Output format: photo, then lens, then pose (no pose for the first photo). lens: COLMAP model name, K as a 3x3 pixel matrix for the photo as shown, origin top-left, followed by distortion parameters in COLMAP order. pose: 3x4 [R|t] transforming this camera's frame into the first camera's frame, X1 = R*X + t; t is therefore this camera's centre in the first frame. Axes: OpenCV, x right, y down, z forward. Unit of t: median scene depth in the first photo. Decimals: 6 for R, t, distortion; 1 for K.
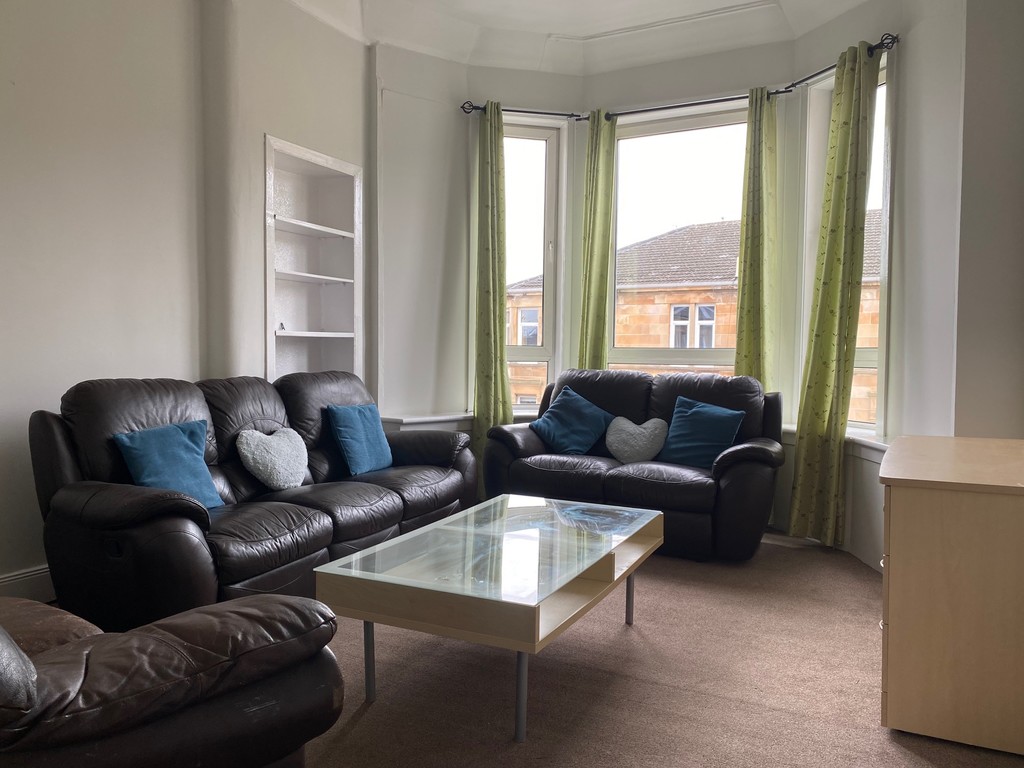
lens RADIAL K [[760.5, 0, 512.0], [0, 760.5, 384.0], [0, 0, 1]] dist [-0.001304, -0.004189]
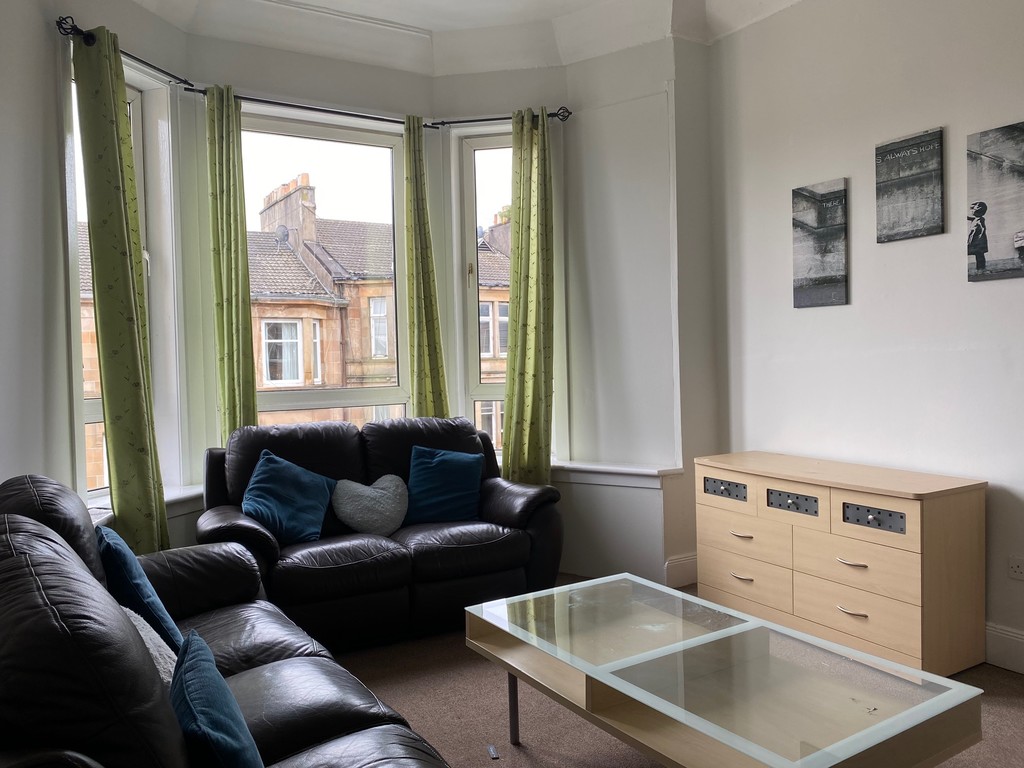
lens RADIAL K [[782.9, 0, 512.5], [0, 782.9, 366.6], [0, 0, 1]] dist [0.060973, -0.007013]
pose [[0.530193, -0.032658, 0.847248, -0.467360], [0.068651, 0.997631, -0.004506, -0.061386], [-0.845093, 0.060554, 0.531179, 0.386149]]
